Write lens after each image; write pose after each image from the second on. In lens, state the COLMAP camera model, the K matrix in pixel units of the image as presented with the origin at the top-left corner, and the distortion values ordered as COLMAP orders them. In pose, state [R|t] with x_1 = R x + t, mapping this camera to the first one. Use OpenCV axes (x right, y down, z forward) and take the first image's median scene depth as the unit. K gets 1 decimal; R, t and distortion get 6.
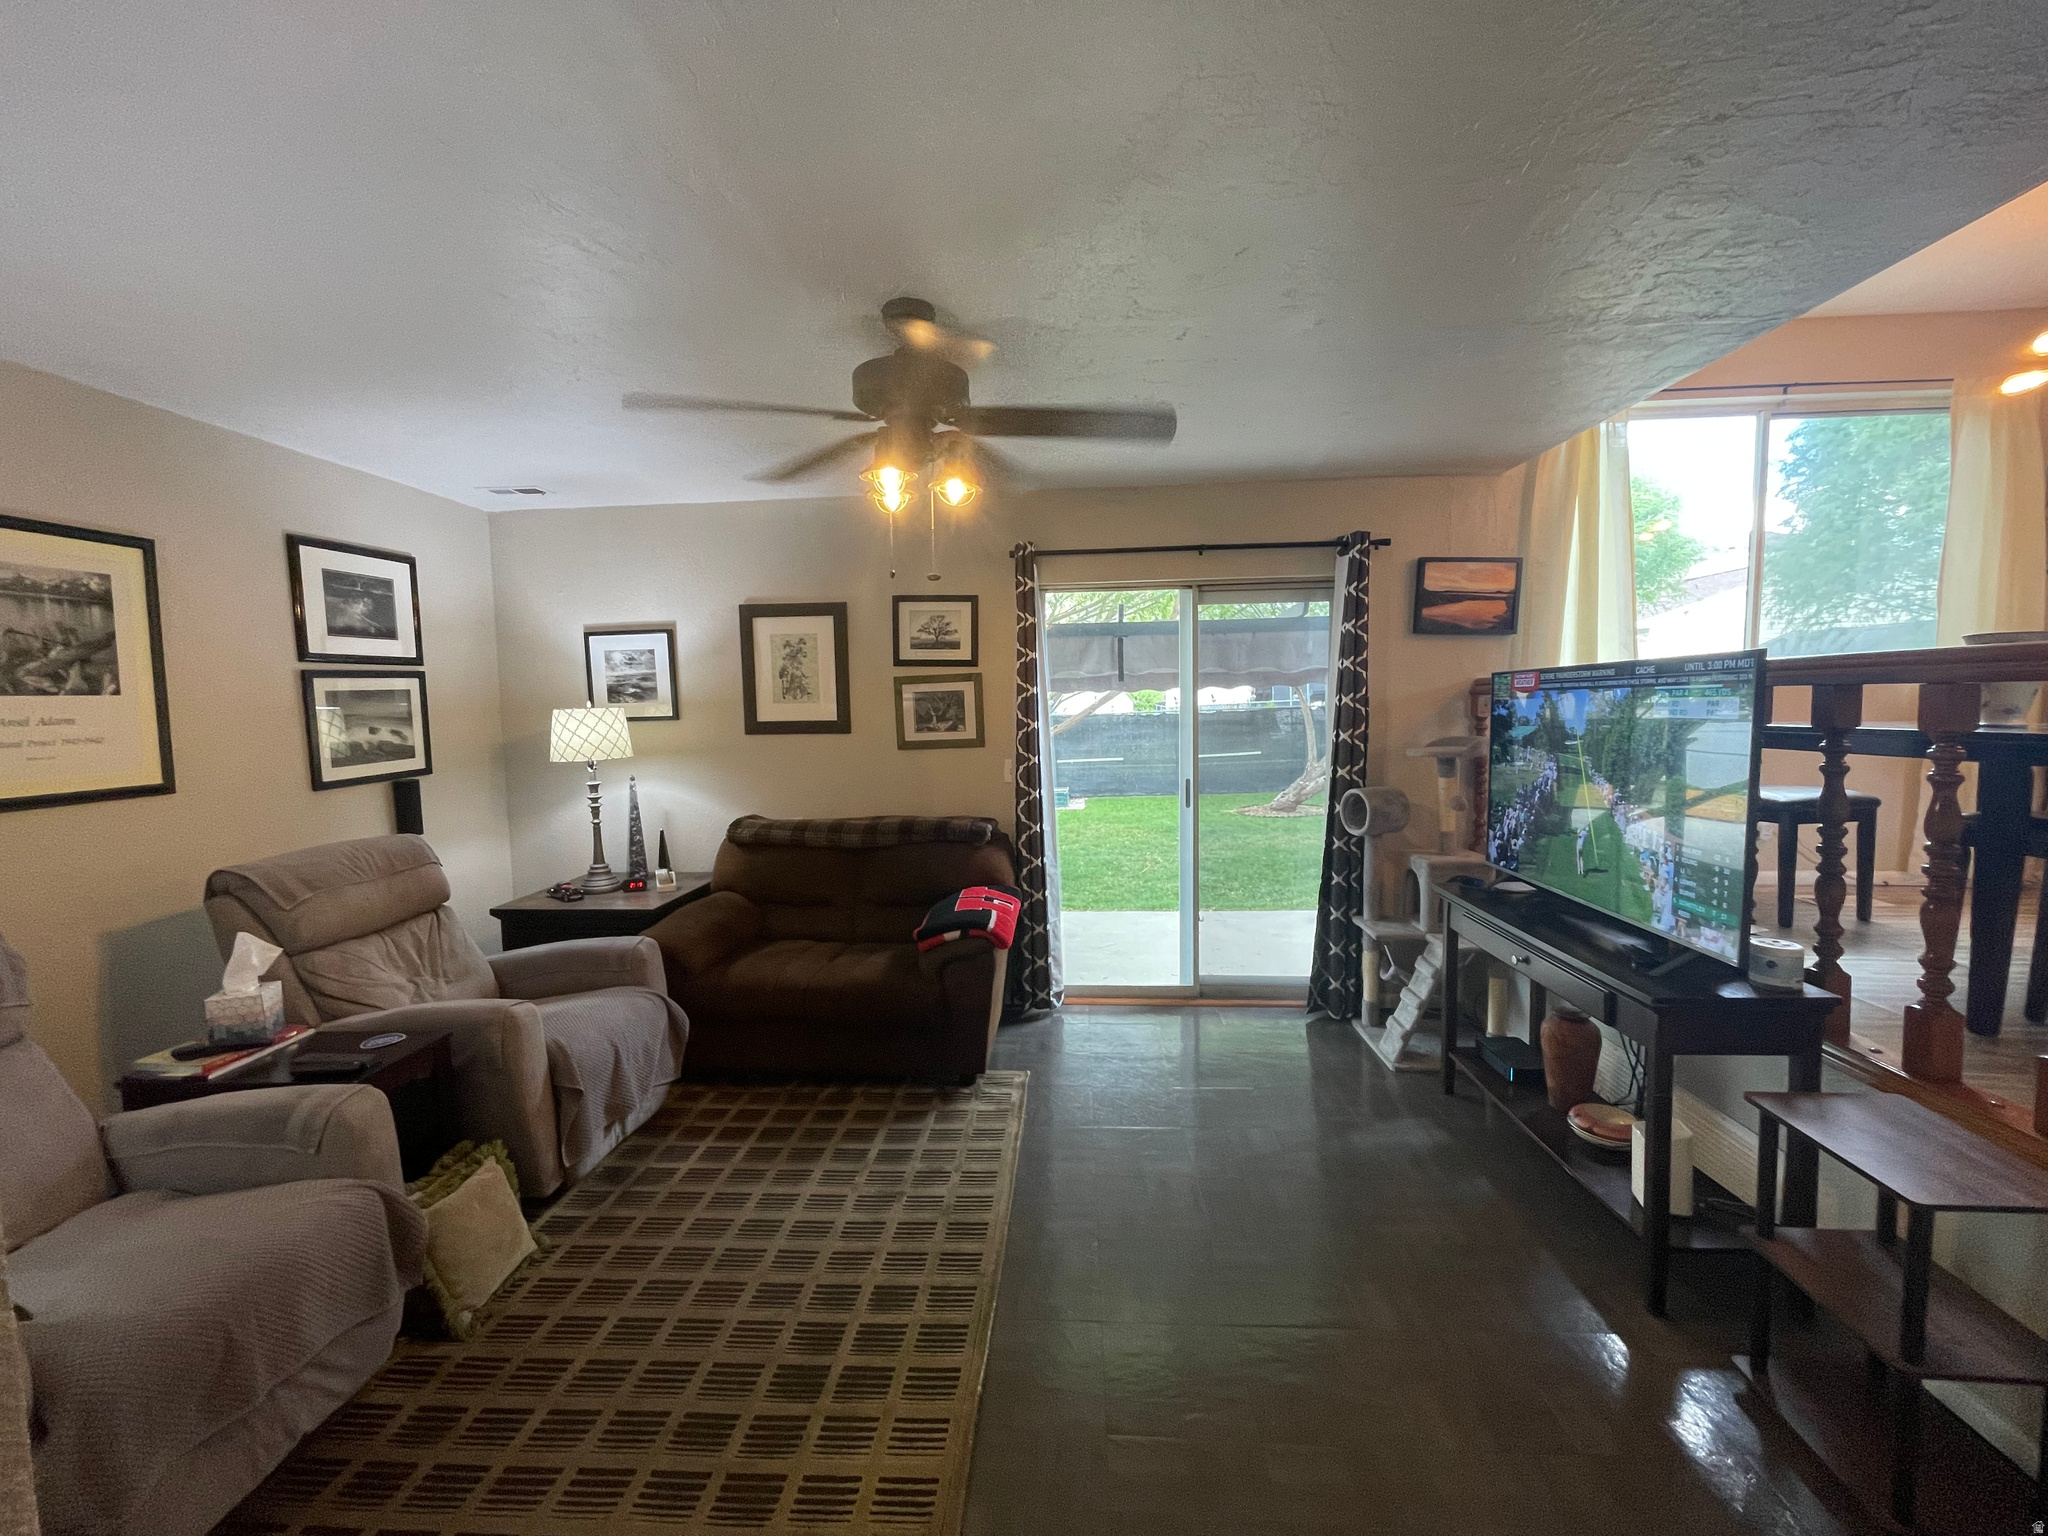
lens RADIAL K [[826.8, 0, 1030.9], [0, 826.8, 764.1], [0, 0, 1]] dist [-0.002961, 0.001098]
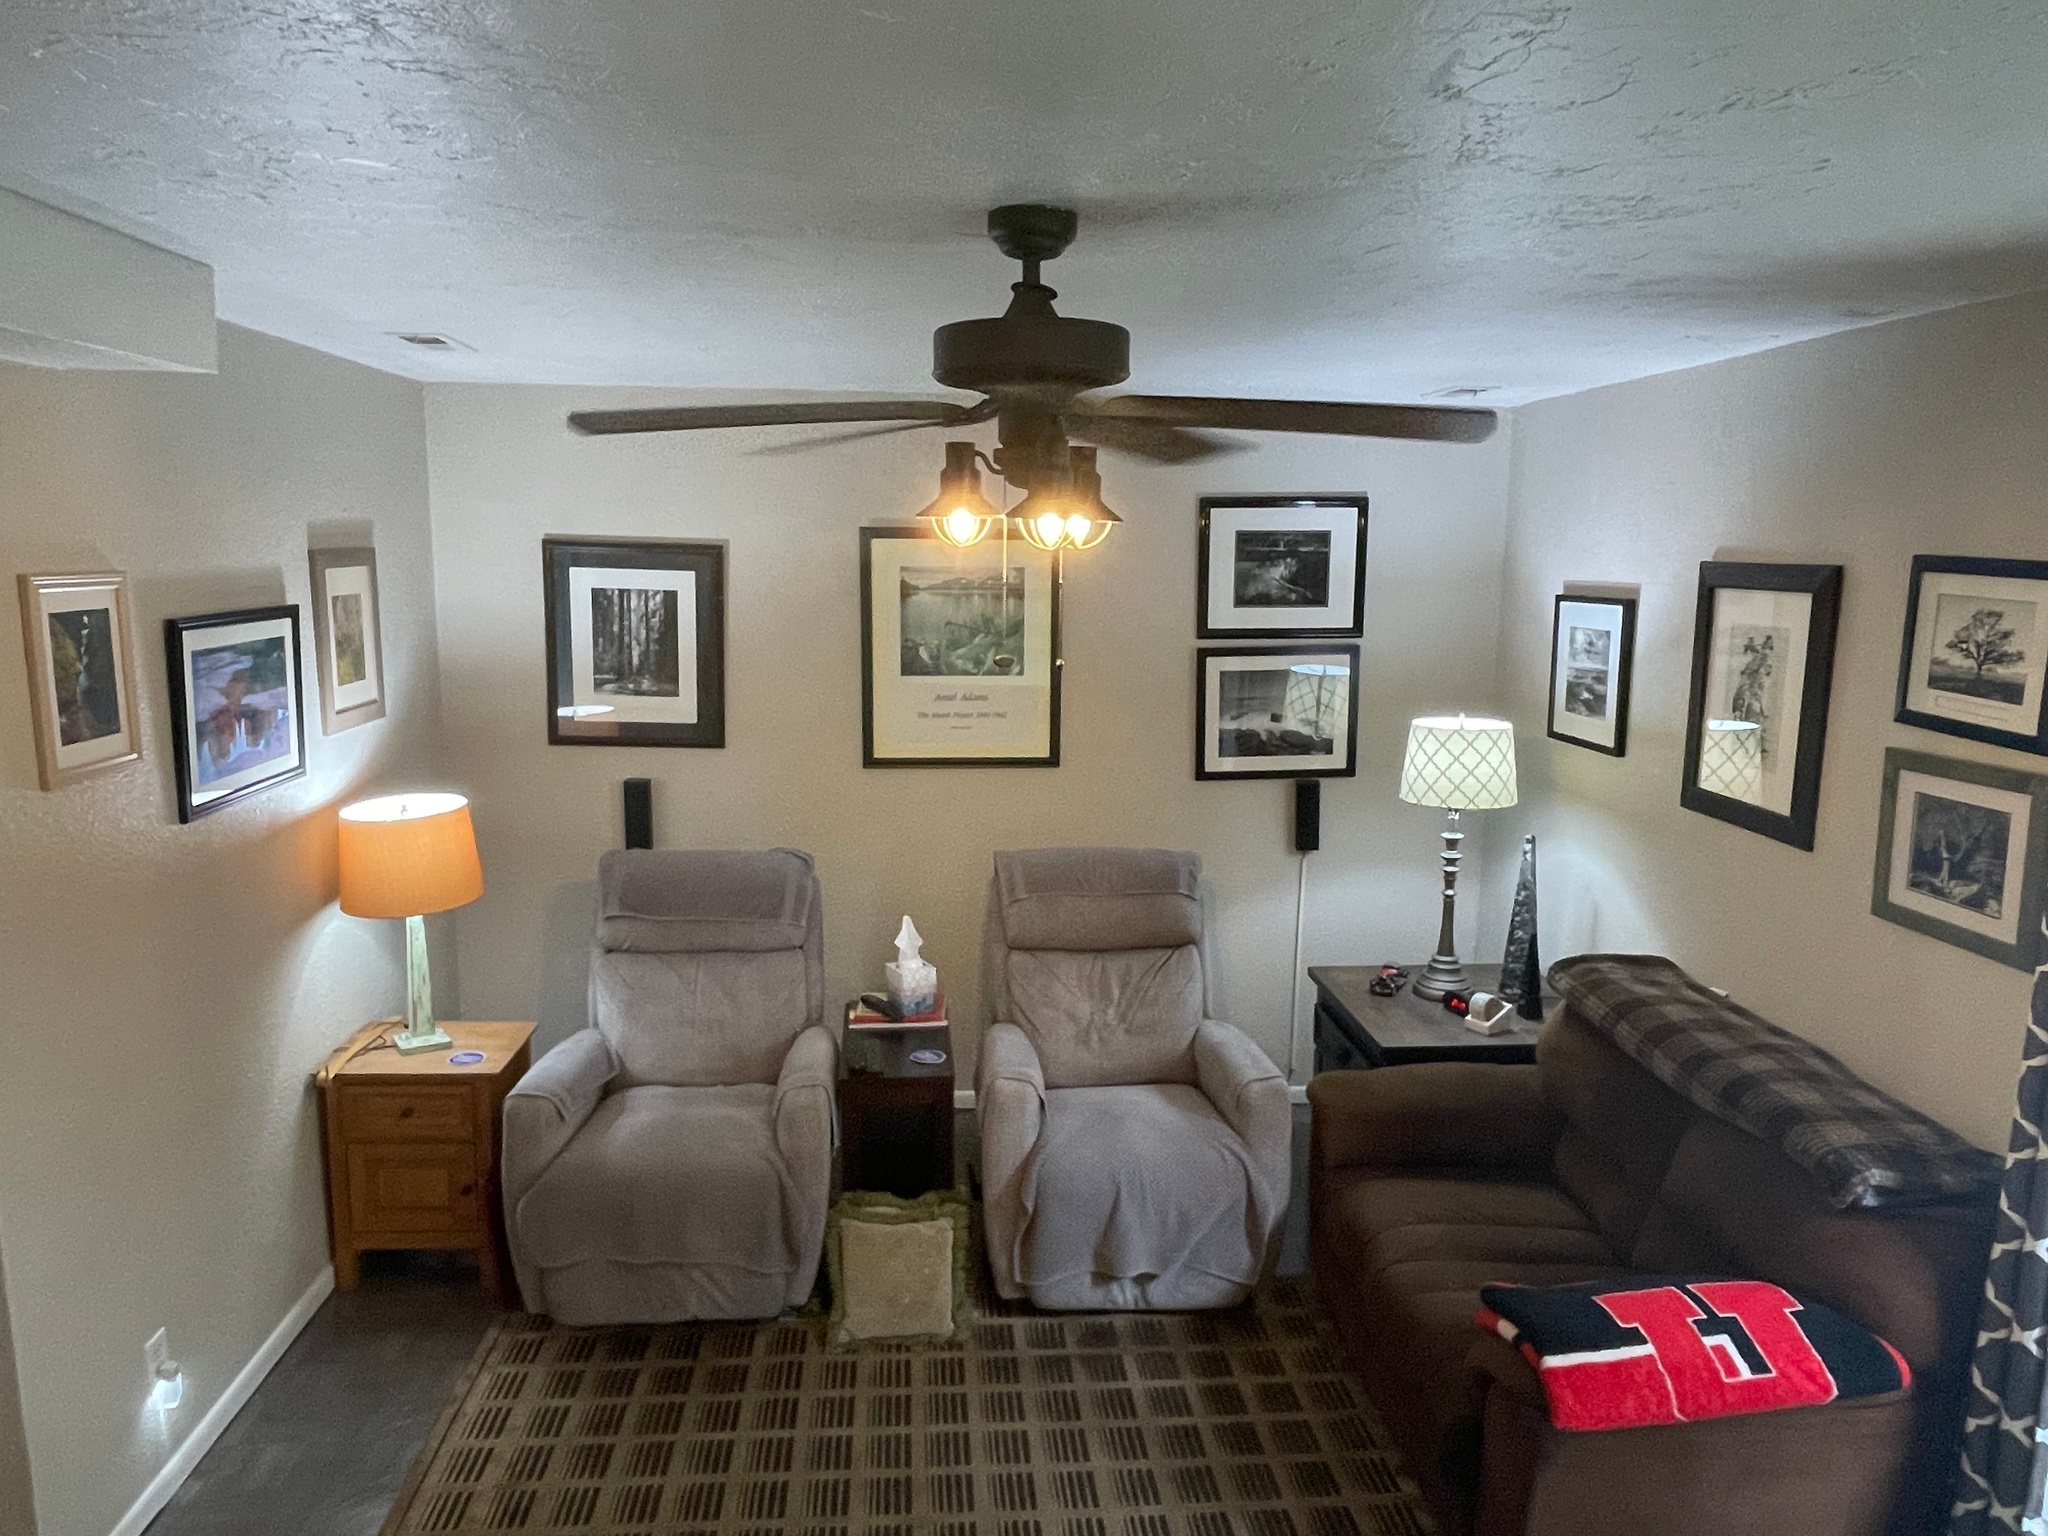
lens RADIAL K [[1384.9, 0, 1039.0], [0, 1384.9, 769.3], [0, 0, 1]] dist [-0.001179, -0.006048]
pose [[0.154330, 0.181056, -0.971288, 0.508991], [-0.093674, 0.981319, 0.168042, -0.192328], [0.983569, 0.065051, 0.168408, 0.503689]]
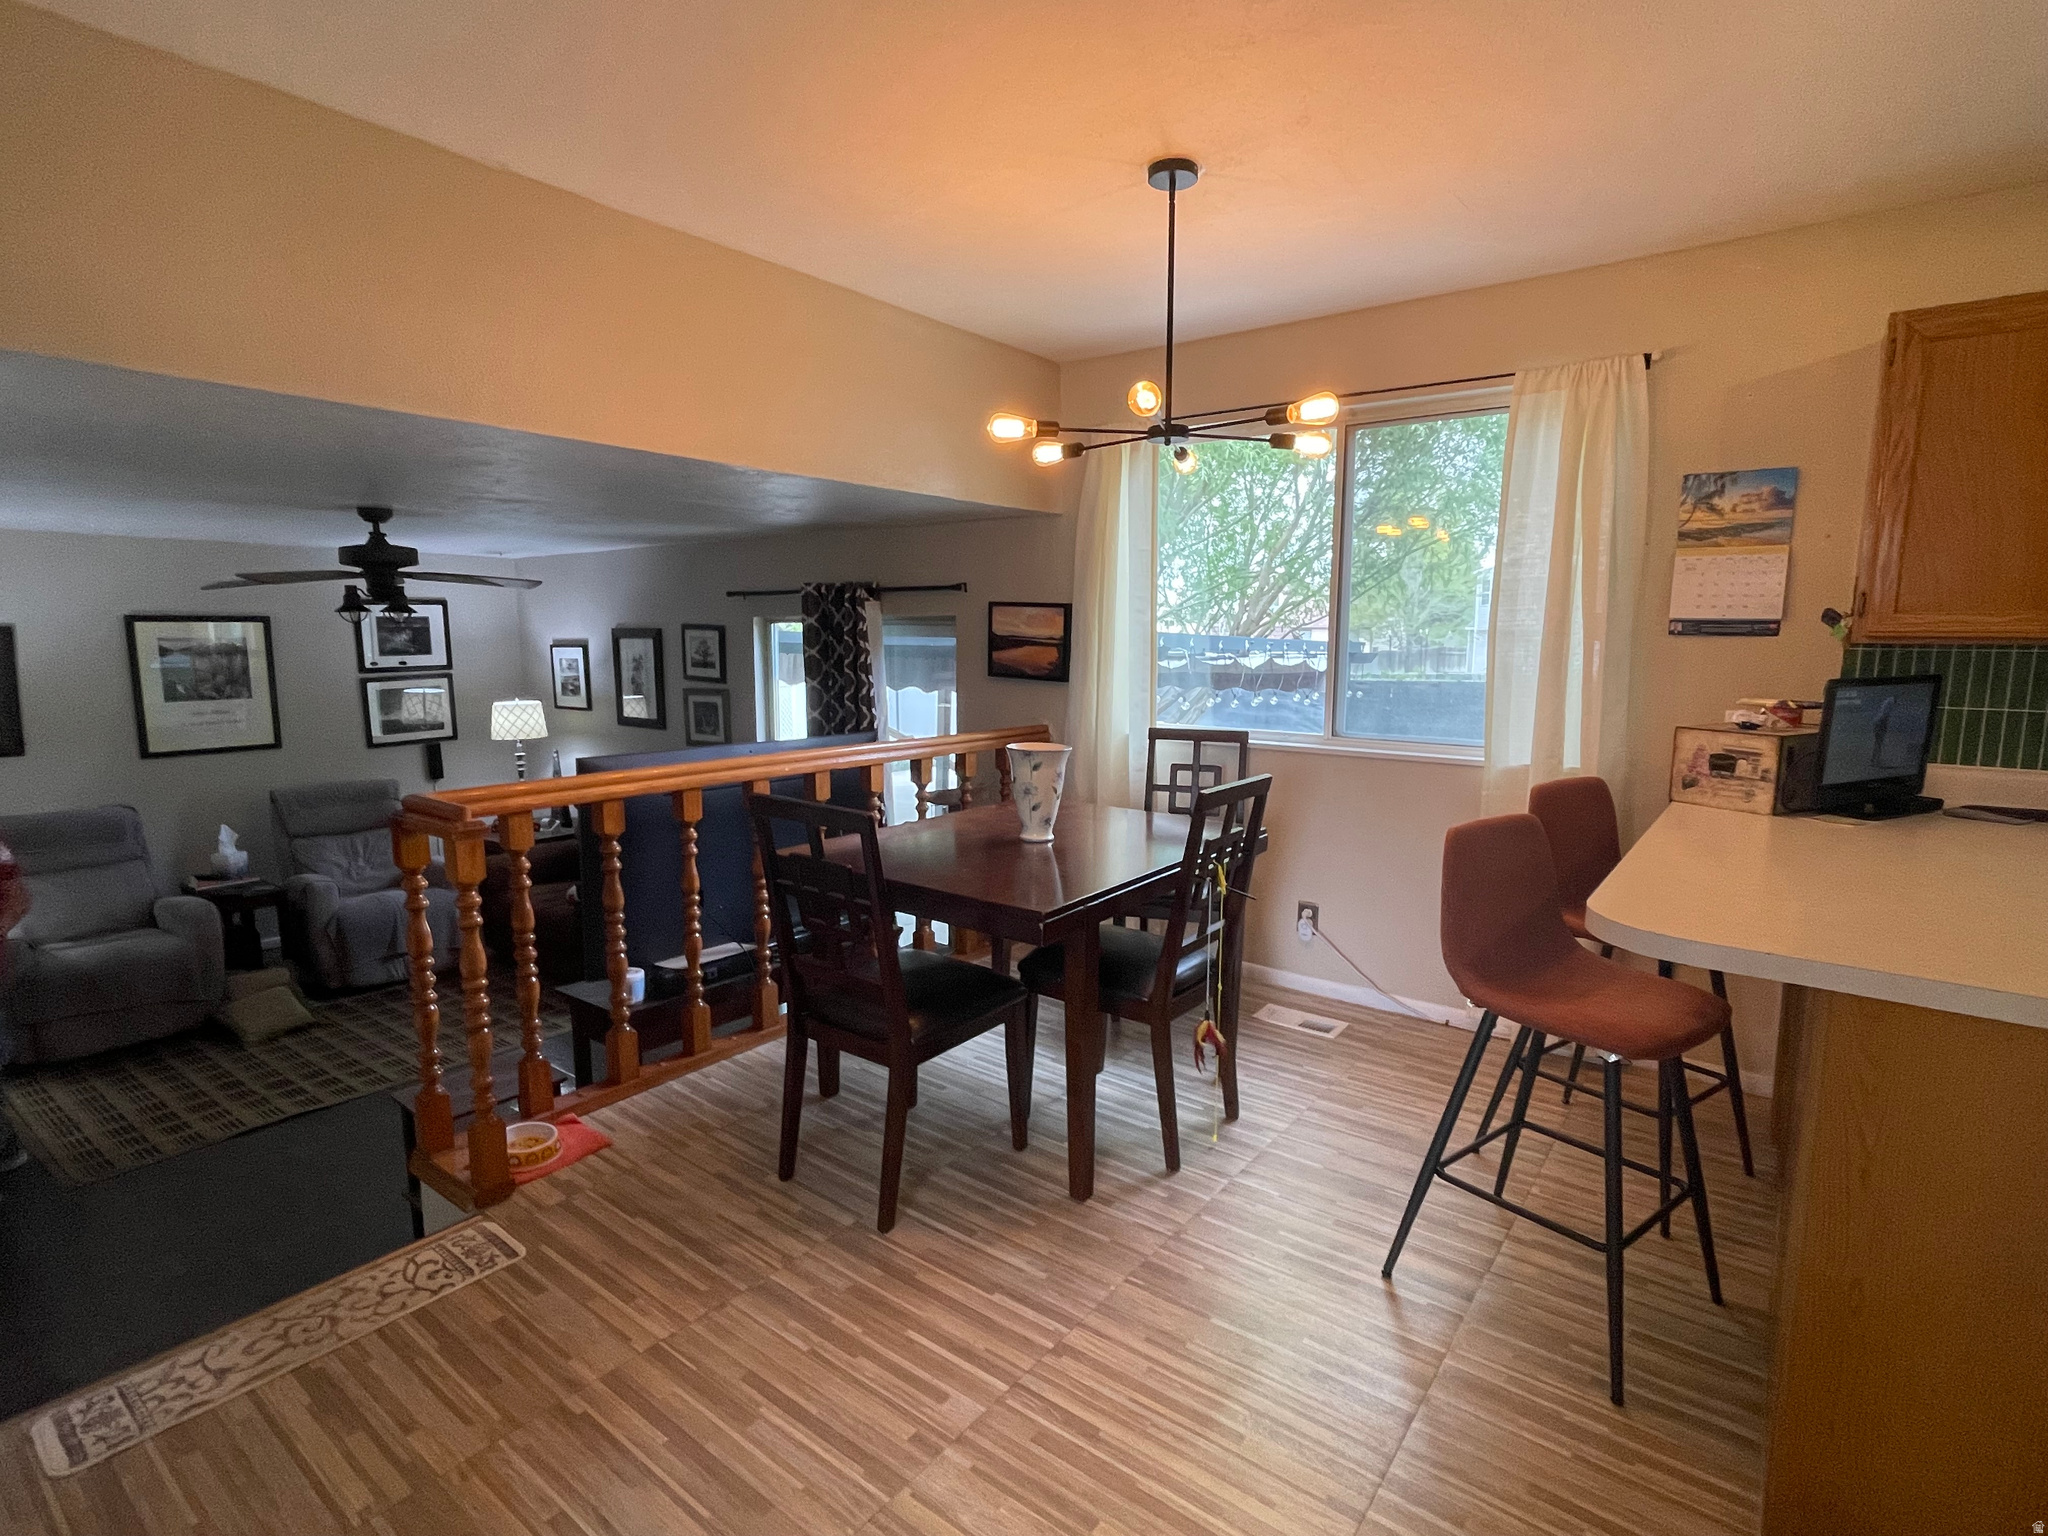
lens RADIAL K [[1014.3, 0, 1026.5], [0, 1014.3, 768.9], [0, 0, 1]] dist [-0.003375, -0.001794]
pose [[0.835938, 0.094452, -0.540635, 1.243088], [-0.060057, 0.994907, 0.080954, -0.155786], [0.545528, -0.035204, 0.837353, -0.014194]]
